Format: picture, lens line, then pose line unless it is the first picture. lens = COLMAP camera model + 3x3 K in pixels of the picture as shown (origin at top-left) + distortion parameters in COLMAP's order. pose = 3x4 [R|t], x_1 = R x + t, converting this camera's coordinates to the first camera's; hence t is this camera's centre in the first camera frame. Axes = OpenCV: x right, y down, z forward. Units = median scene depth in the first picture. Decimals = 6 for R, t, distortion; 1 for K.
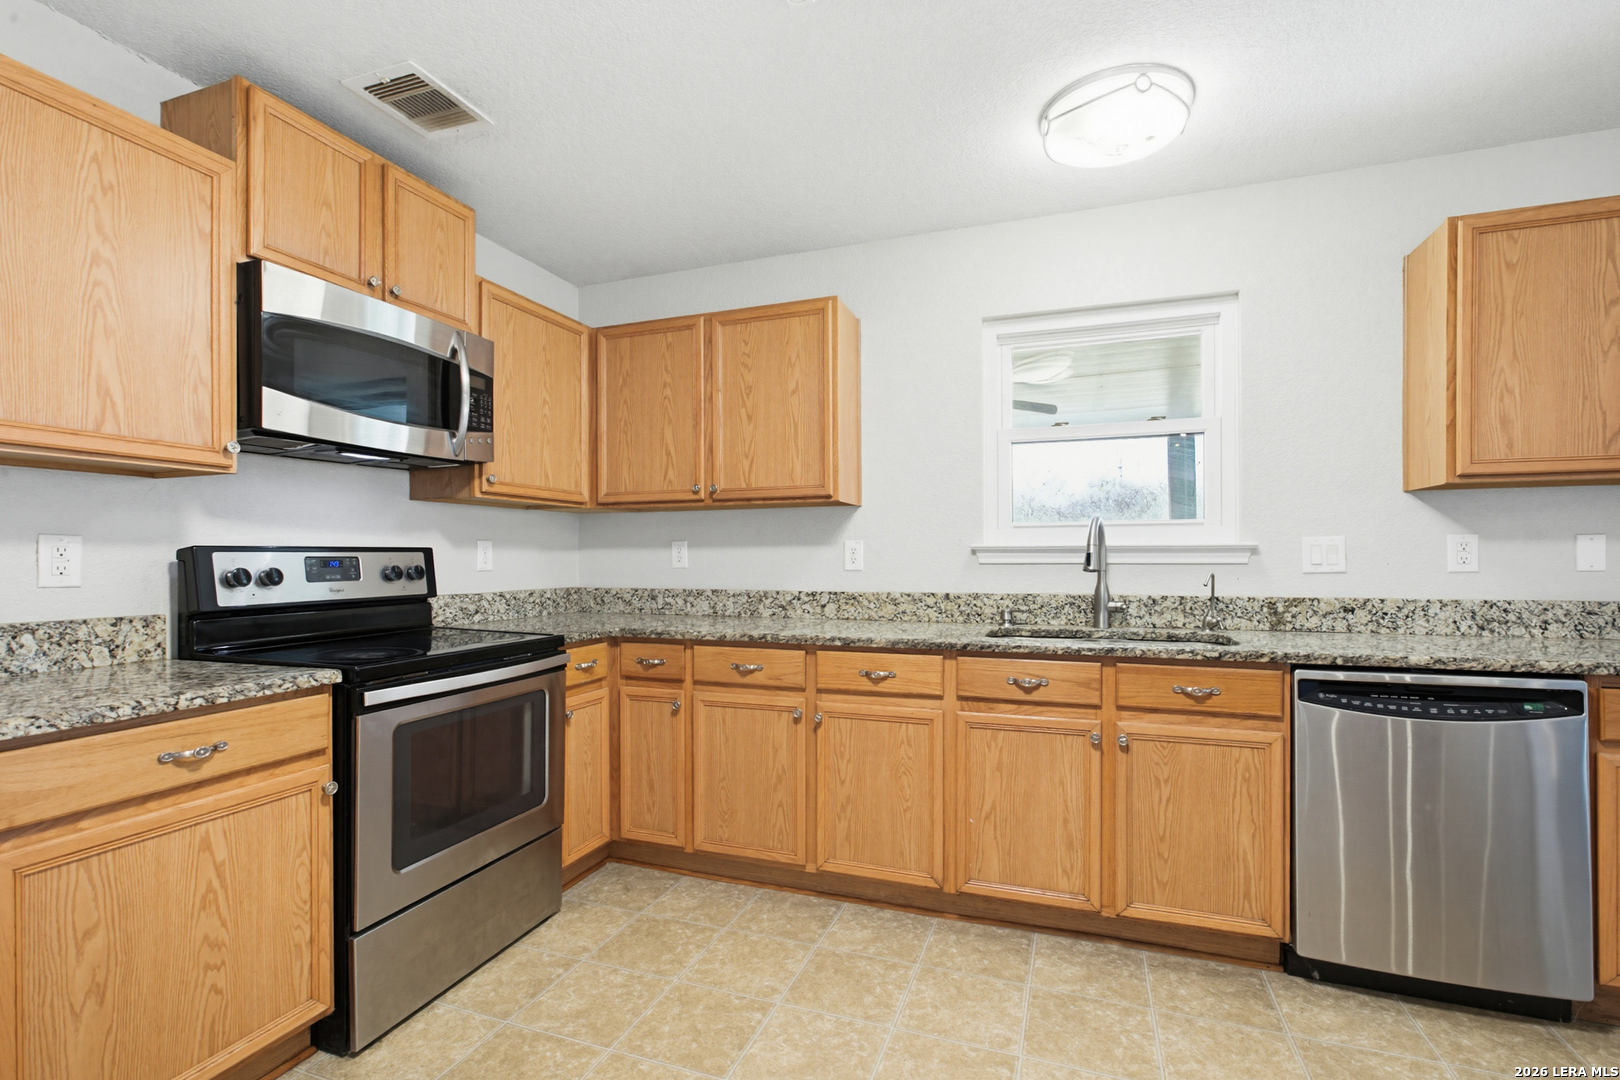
lens RADIAL K [[745.6, 0, 810.1], [0, 745.6, 556.0], [0, 0, 1]] dist [0.000799, 0.000038]
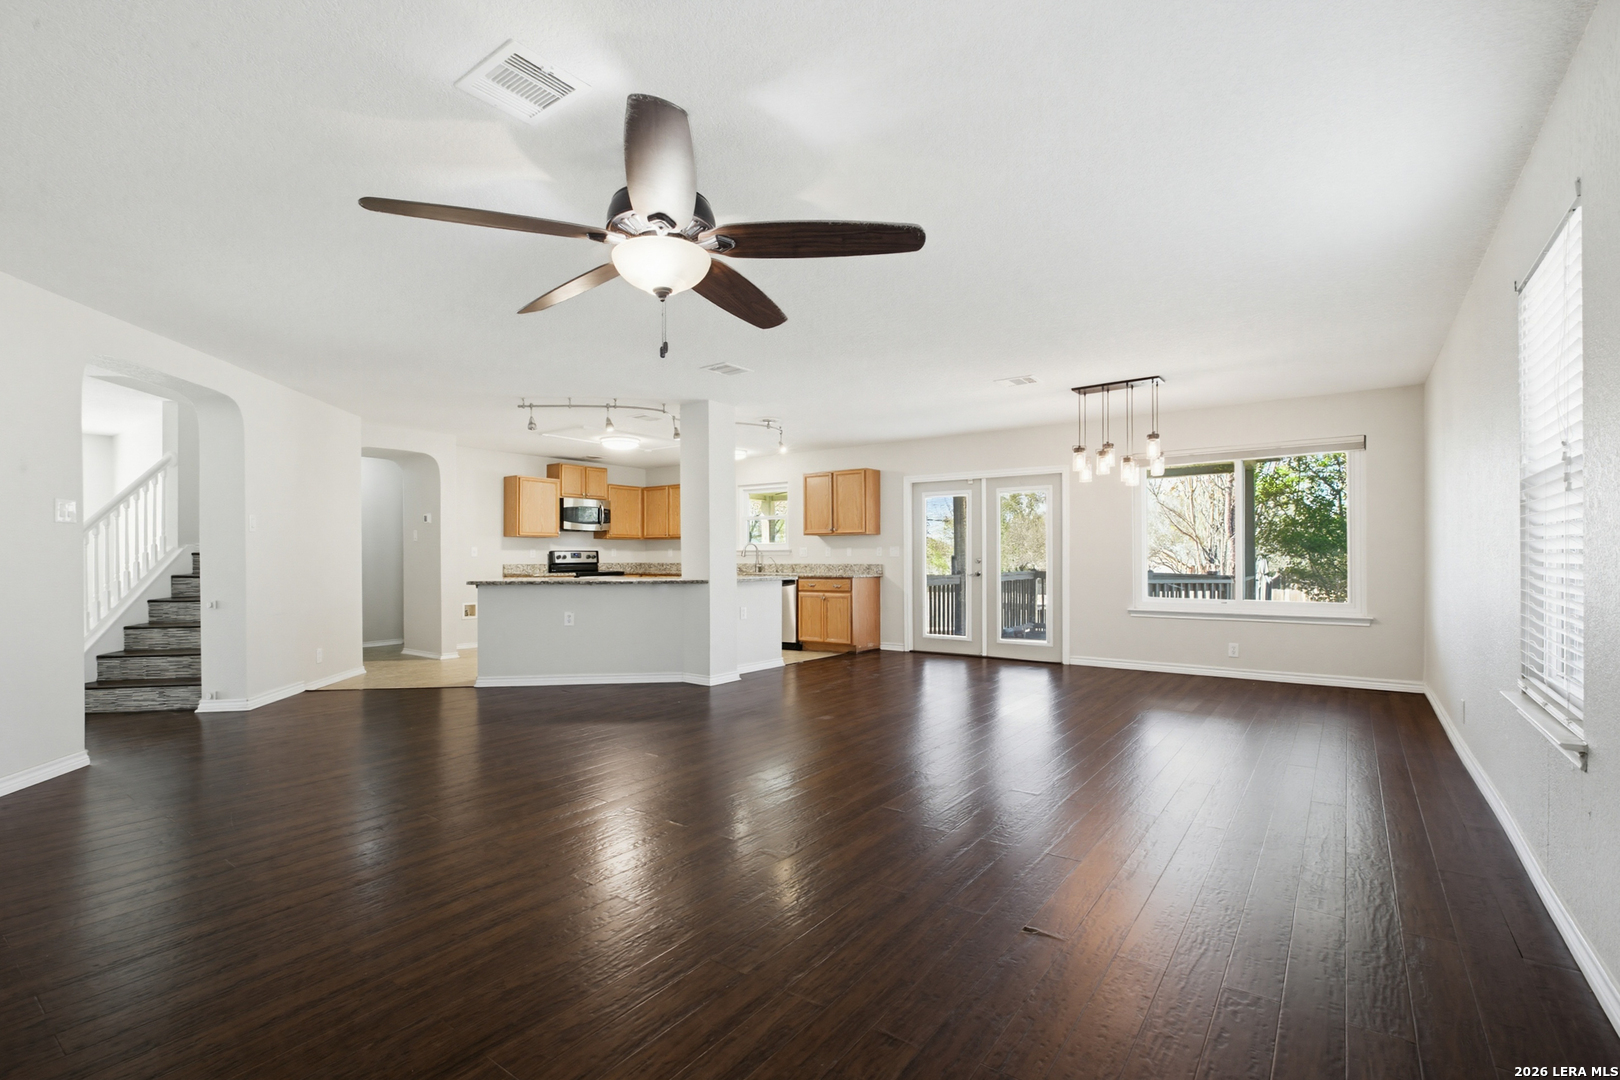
lens RADIAL K [[731.6, 0, 803.2], [0, 731.6, 556.2], [0, 0, 1]] dist [0.001344, -0.000138]
pose [[0.957092, 0.001988, -0.289778, 1.816141], [-0.002024, 0.999998, 0.000175, 0.016481], [0.289778, 0.000419, 0.957094, -2.632639]]
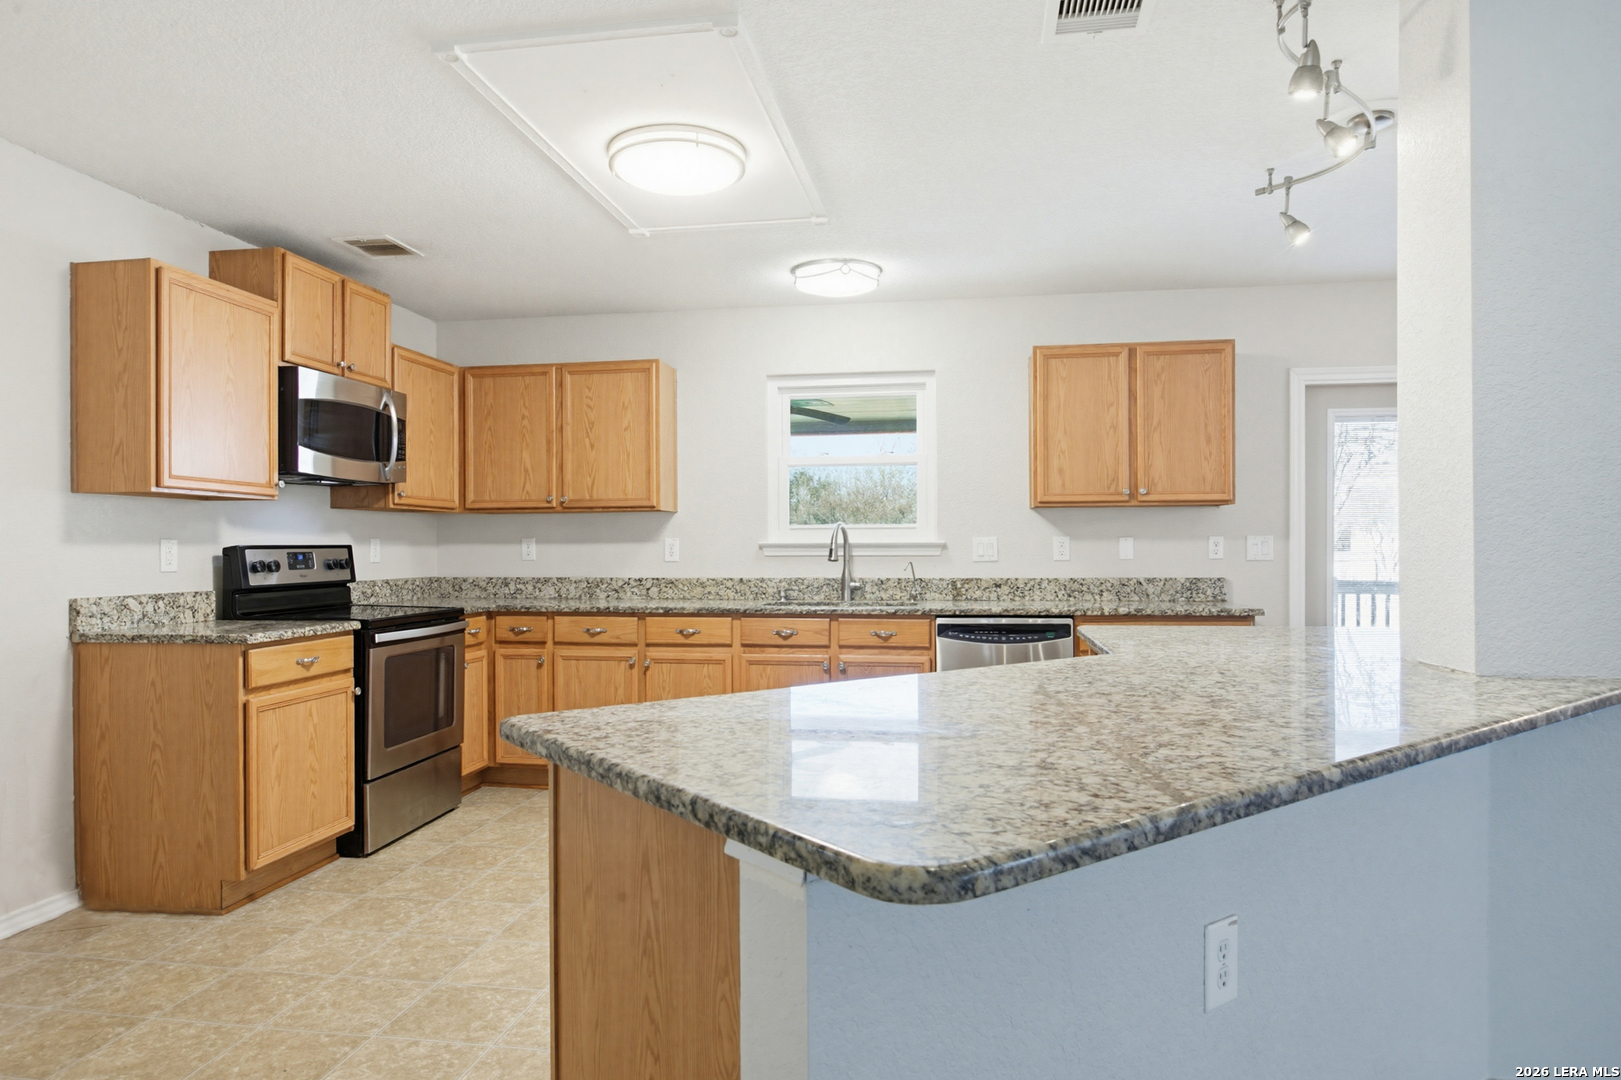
lens RADIAL K [[984.4, 0, 799.0], [0, 984.4, 545.6], [0, 0, 1]] dist [-0.036771, -0.000047]
pose [[0.982624, -0.000612, 0.185604, -0.052197], [0.000879, 0.999999, -0.001355, -0.007255], [-0.185603, 0.001494, 0.982624, -0.909491]]
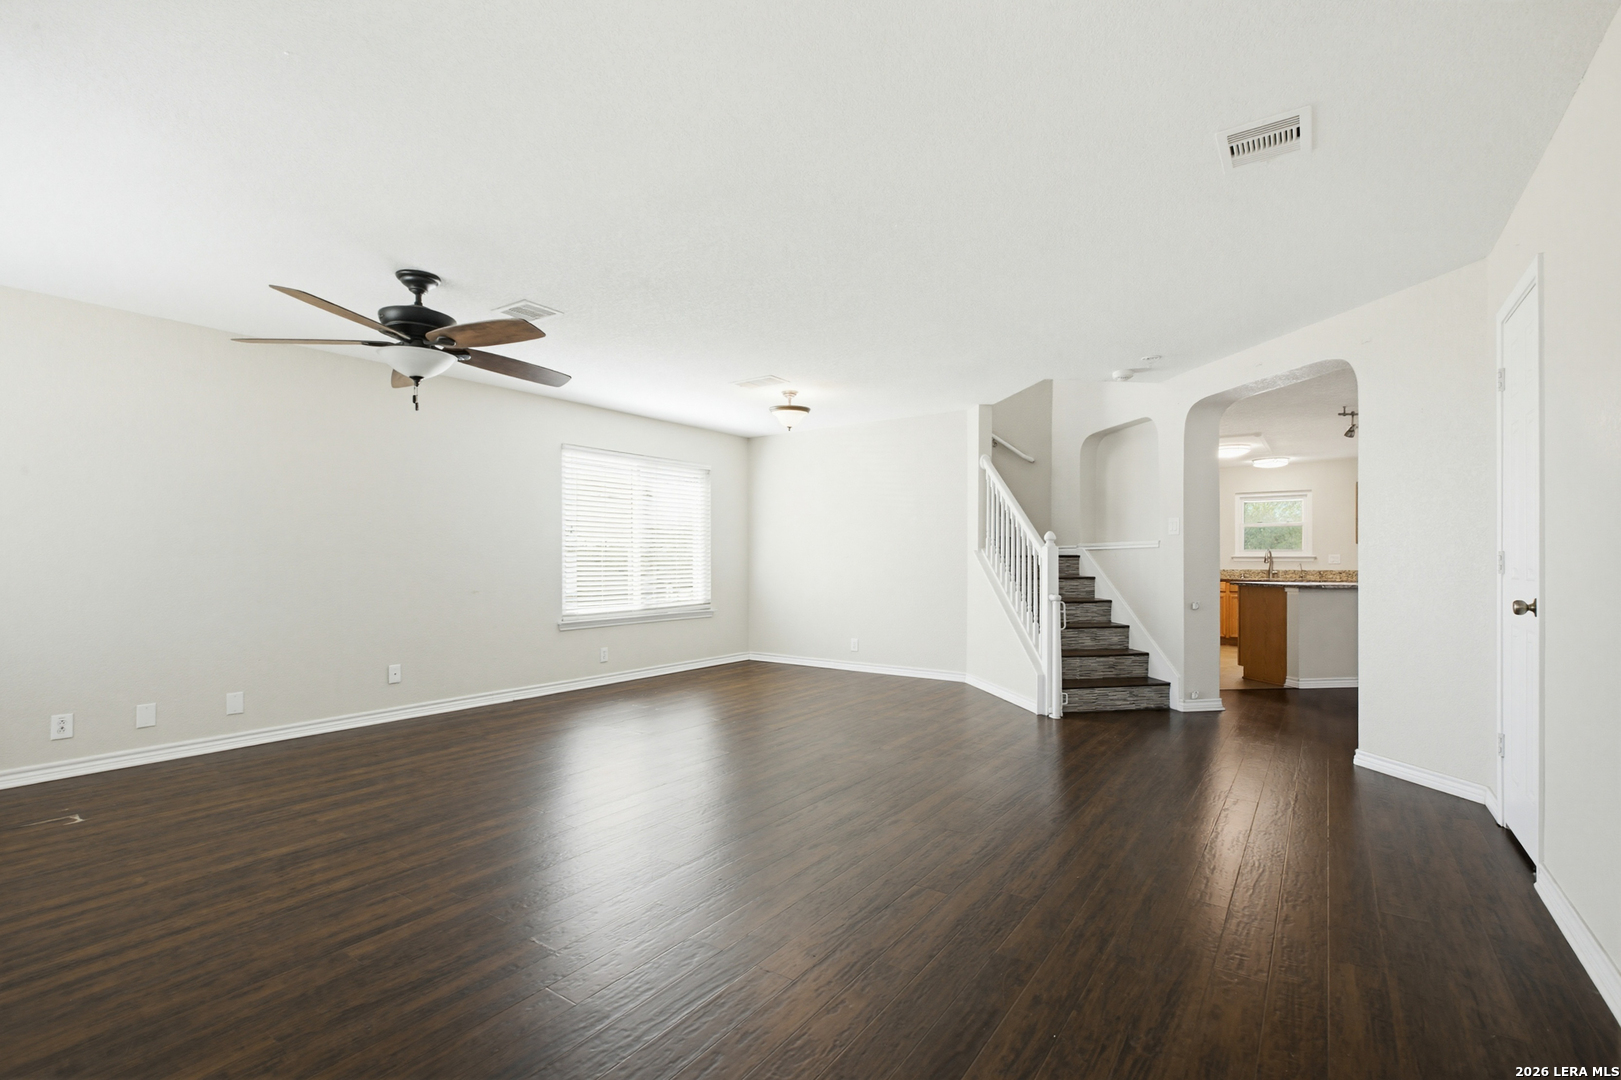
lens RADIAL K [[732.0, 0, 803.7], [0, 732.0, 556.2], [0, 0, 1]] dist [0.001344, -0.000138]
pose [[0.961776, -0.000678, -0.273837, -0.950893], [0.001287, 0.999997, 0.002045, -0.029102], [0.273835, -0.002319, 0.961774, -3.517640]]
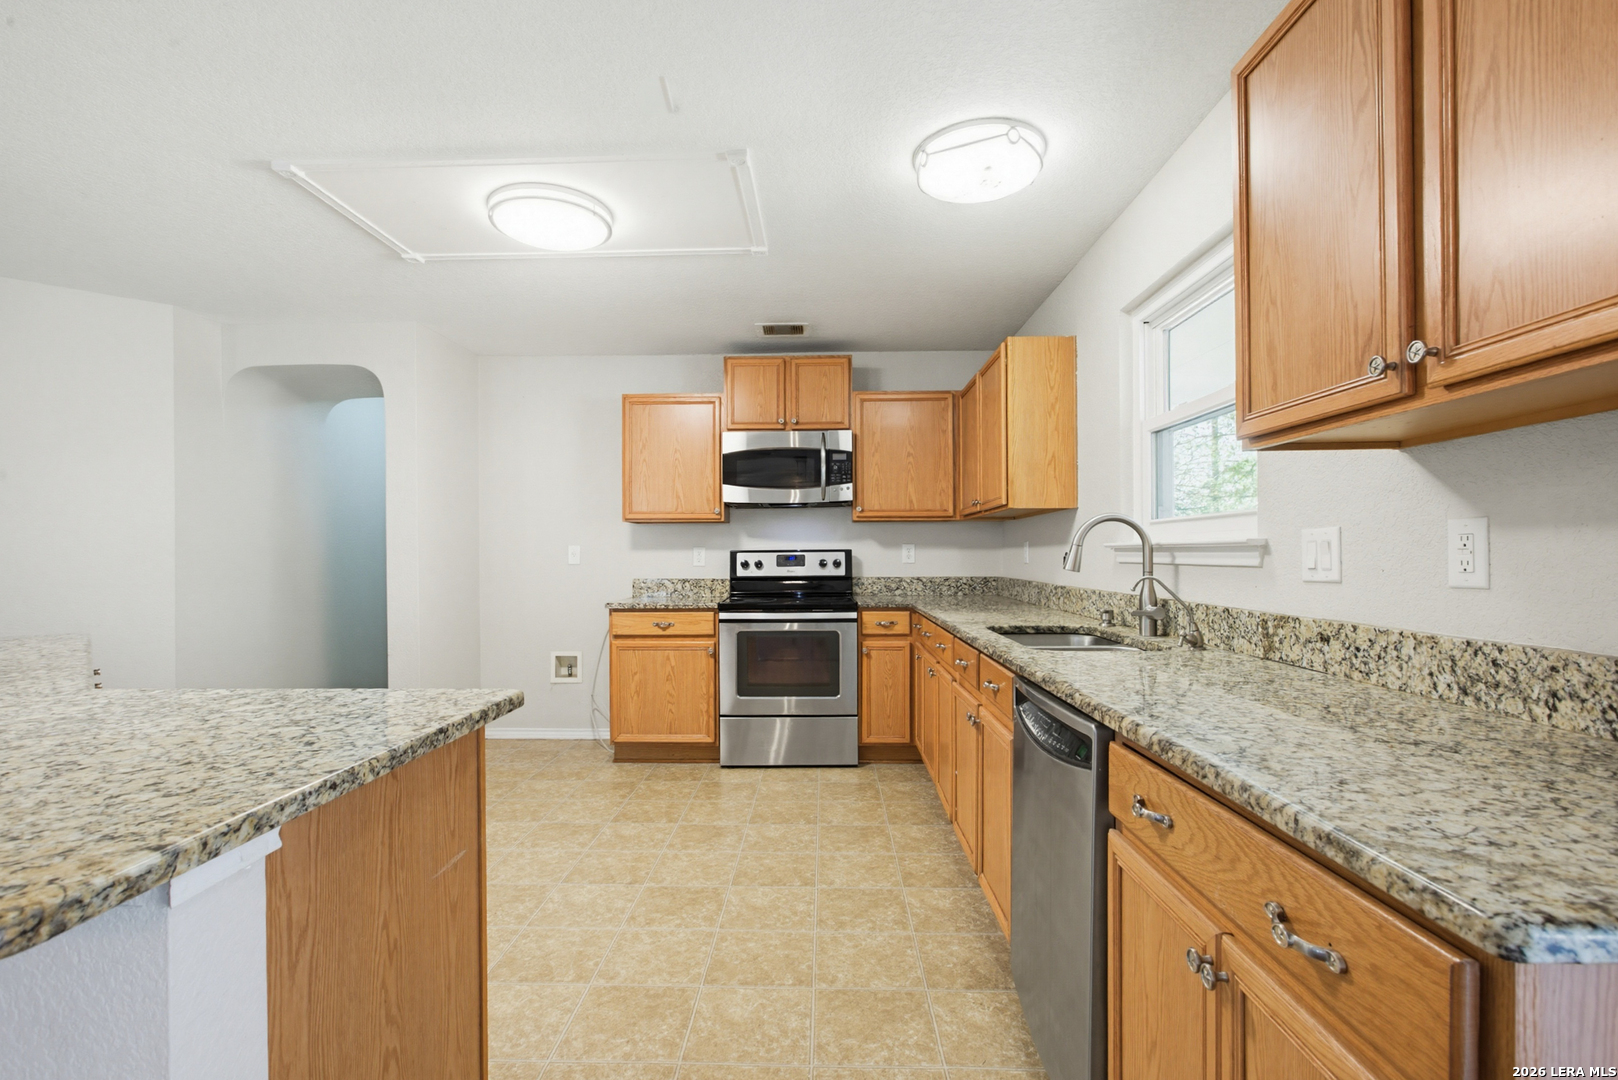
lens RADIAL K [[744.6, 0, 809.1], [0, 744.6, 556.0], [0, 0, 1]] dist [0.000799, 0.000038]
pose [[0.326103, 0.004100, -0.945325, 1.206080], [0.004864, 0.999970, 0.006015, -0.007202], [0.945322, -0.006560, 0.326073, 0.355035]]
